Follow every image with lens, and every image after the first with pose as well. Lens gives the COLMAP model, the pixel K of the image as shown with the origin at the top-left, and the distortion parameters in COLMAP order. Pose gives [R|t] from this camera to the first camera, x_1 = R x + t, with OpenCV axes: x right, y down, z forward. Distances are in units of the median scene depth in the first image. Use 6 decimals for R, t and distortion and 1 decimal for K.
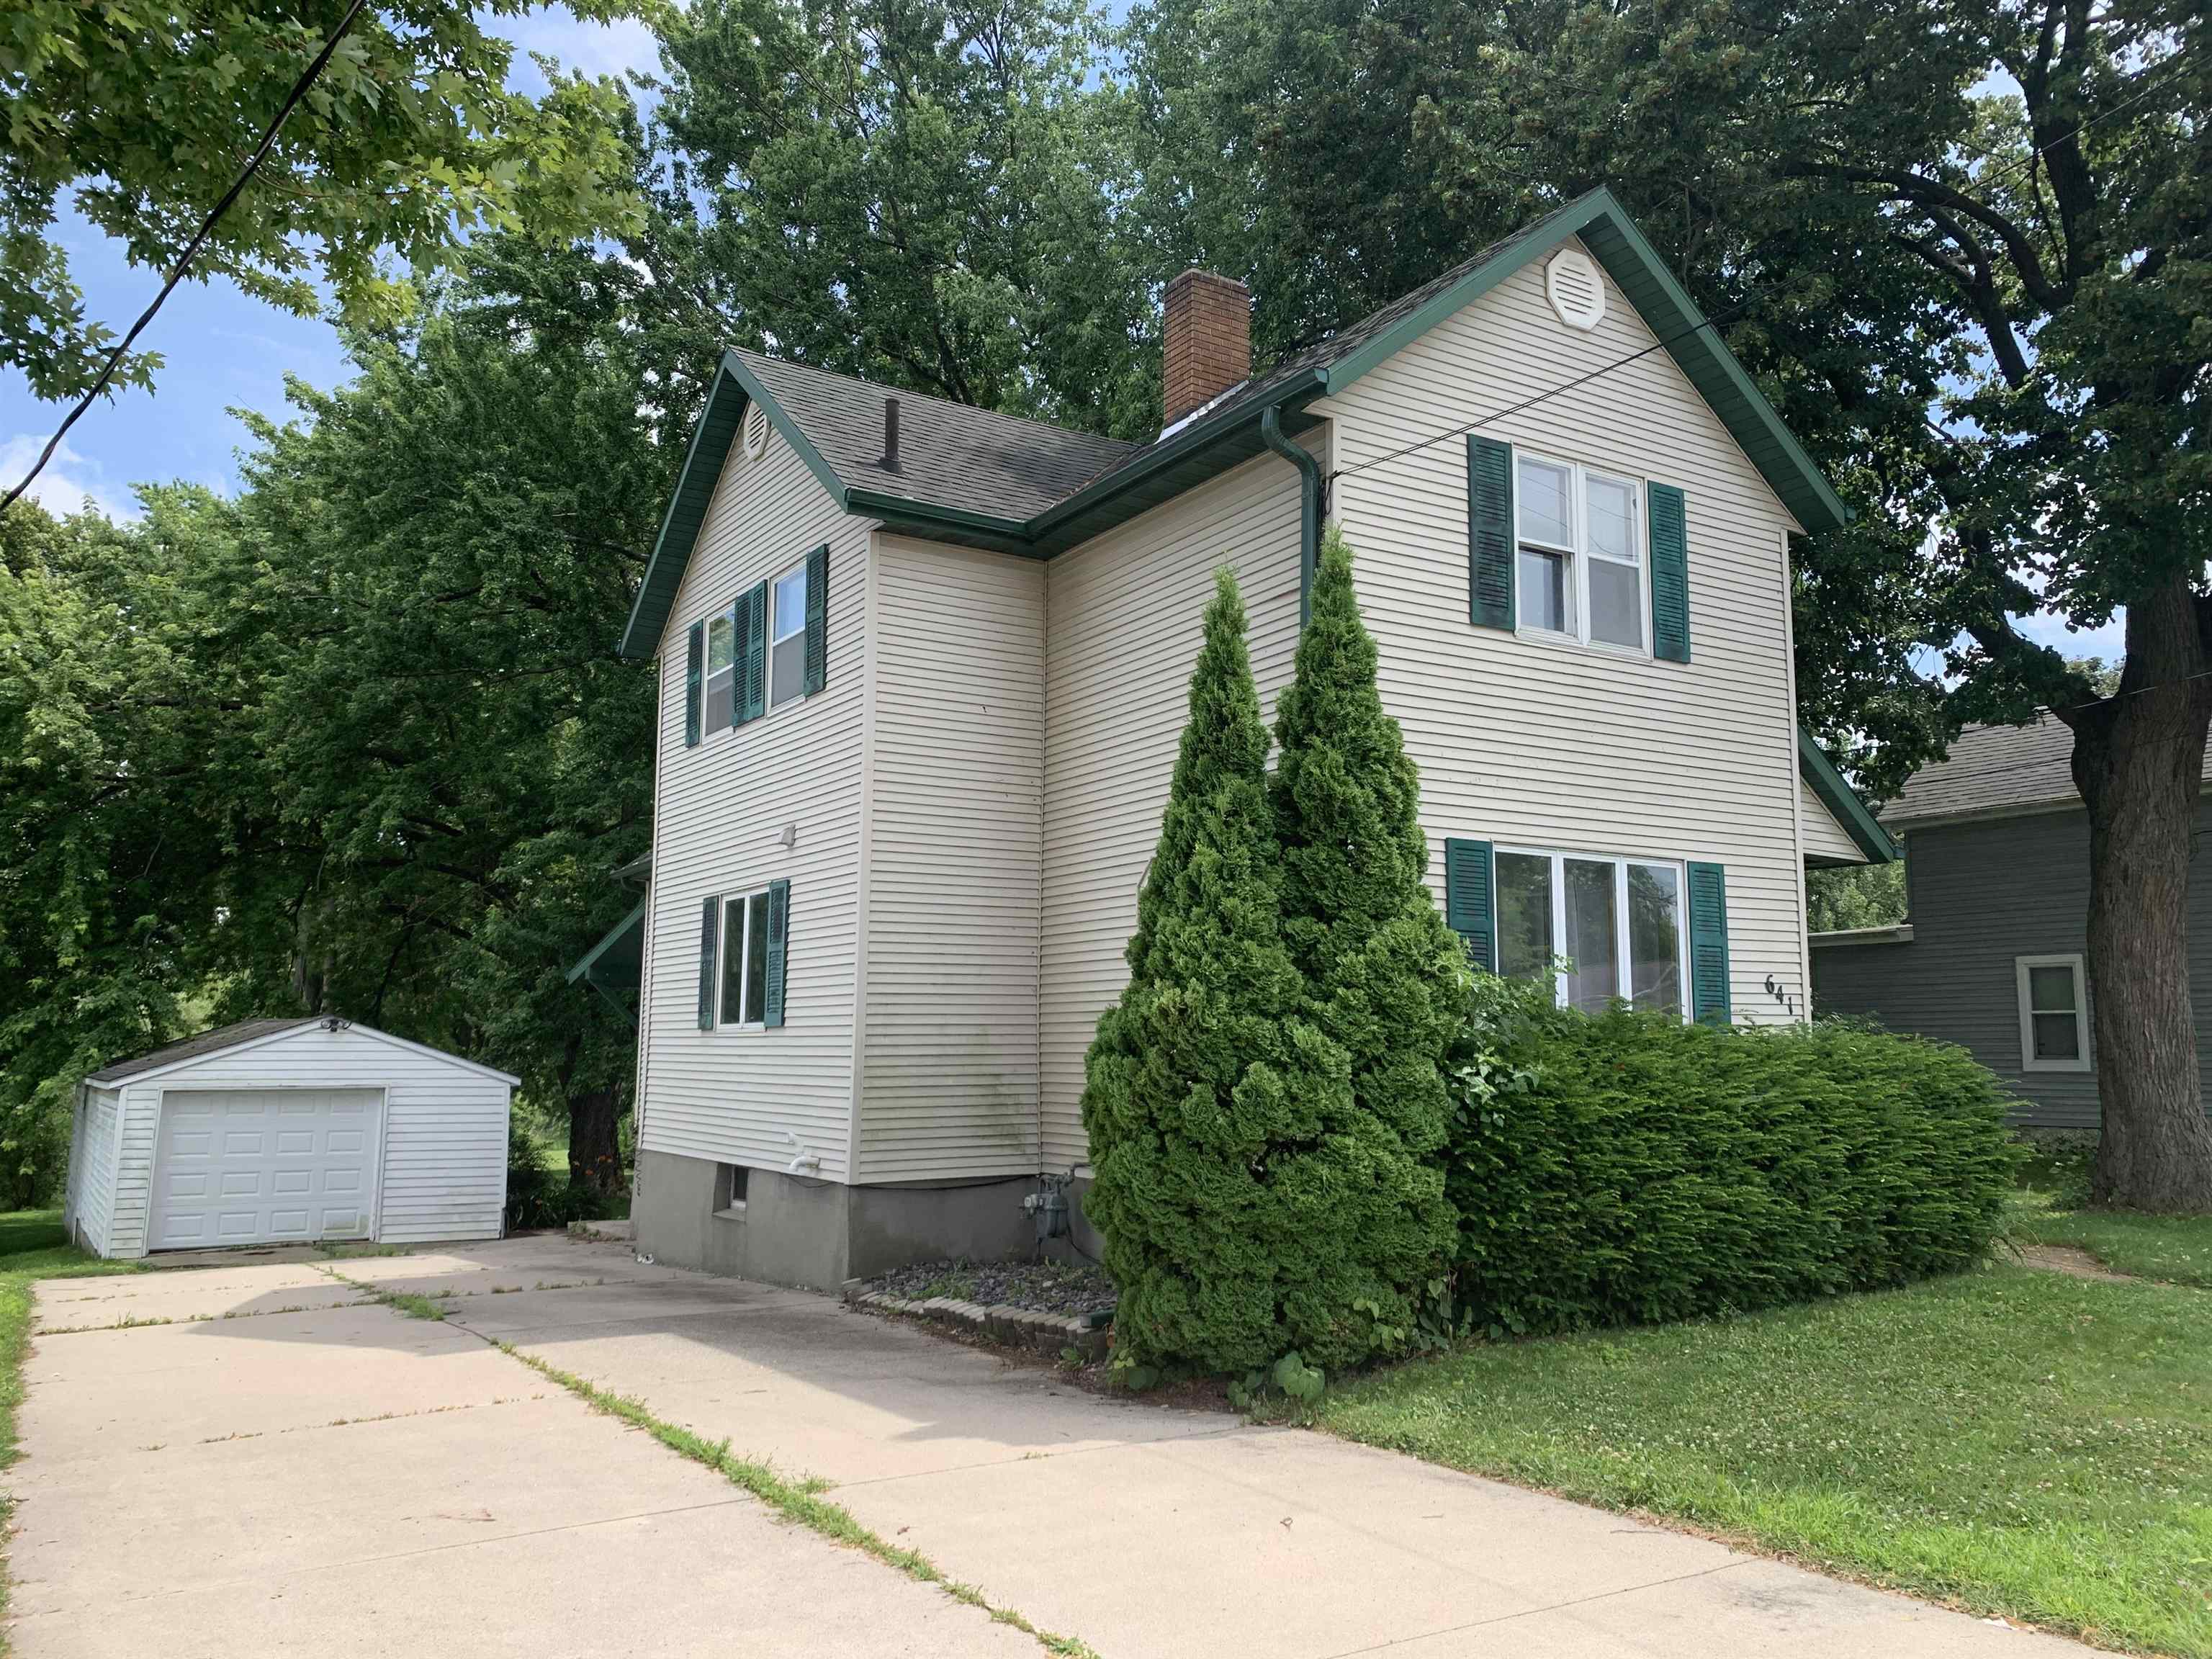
lens RADIAL K [[1685.8, 0, 1106.0], [0, 1685.8, 829.5], [0, 0, 1]] dist [0.000298, 0.001202]
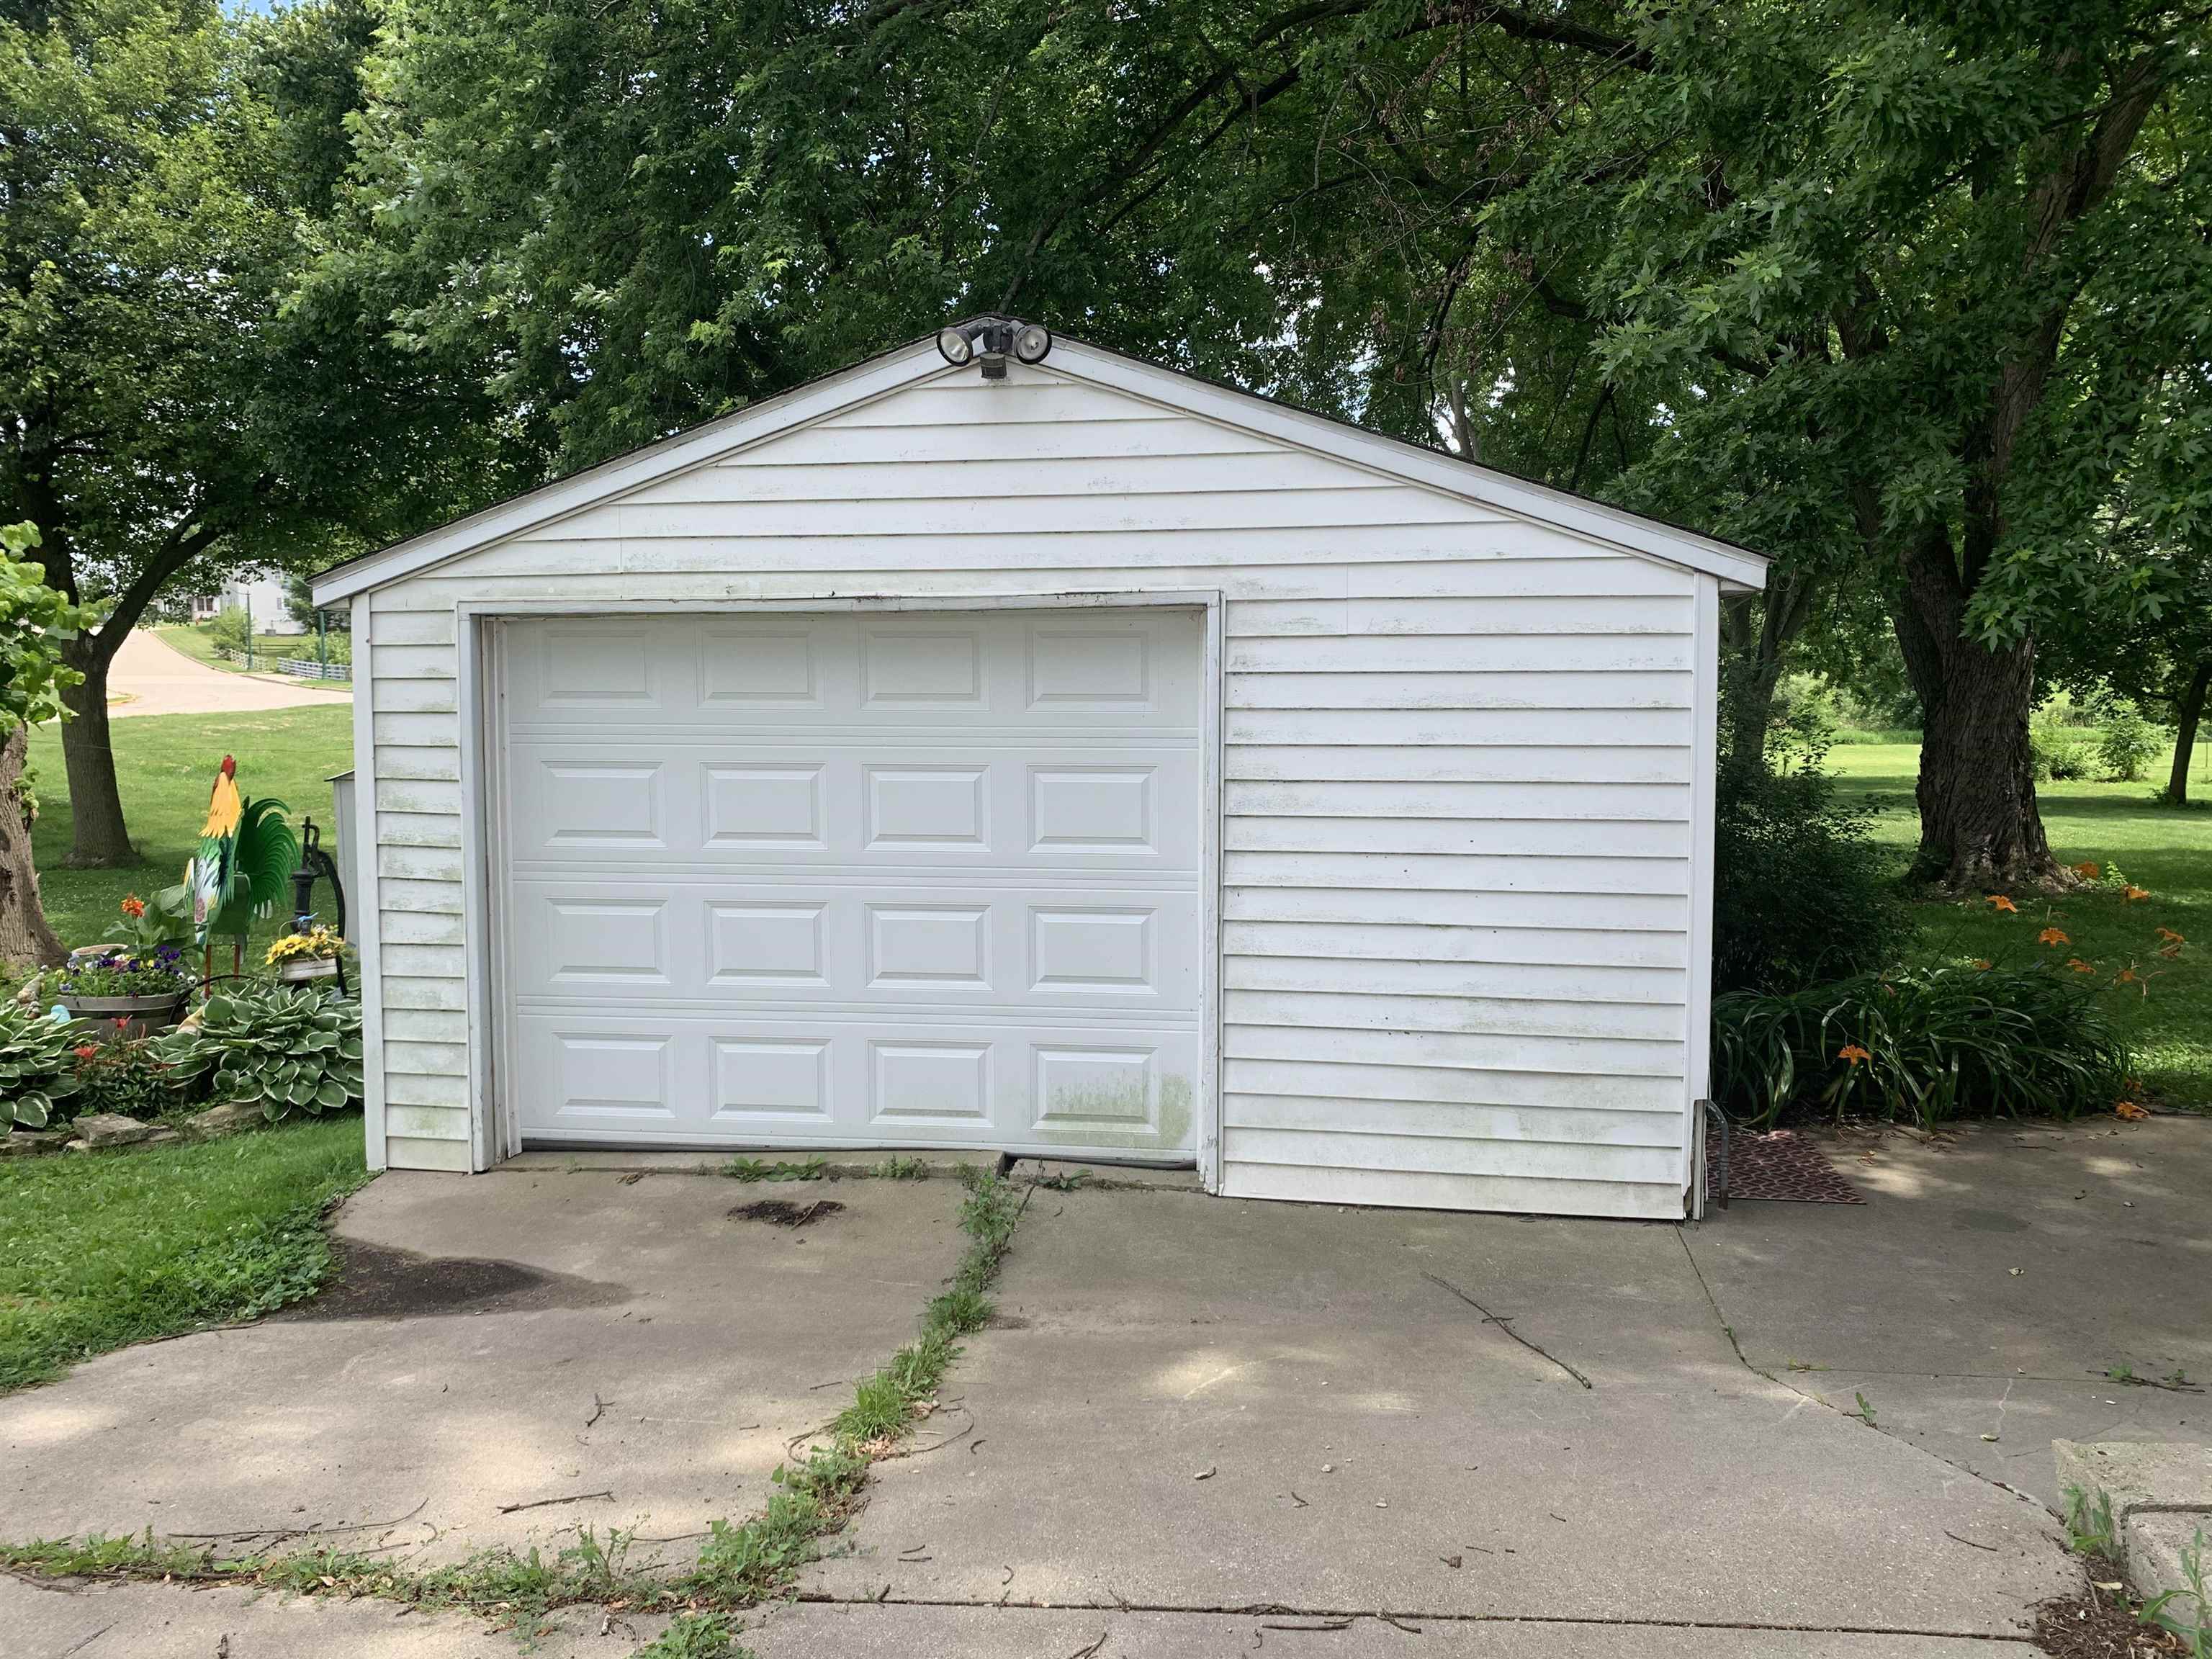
lens RADIAL K [[1677.4, 0, 1106.0], [0, 1677.4, 829.5], [0, 0, 1]] dist [-0.005440, -0.002406]
pose [[0.739610, 0.062753, -0.670104, -0.272531], [0.101691, 0.973794, 0.203431, 0.135203], [0.665309, -0.218603, 0.713847, 0.812069]]
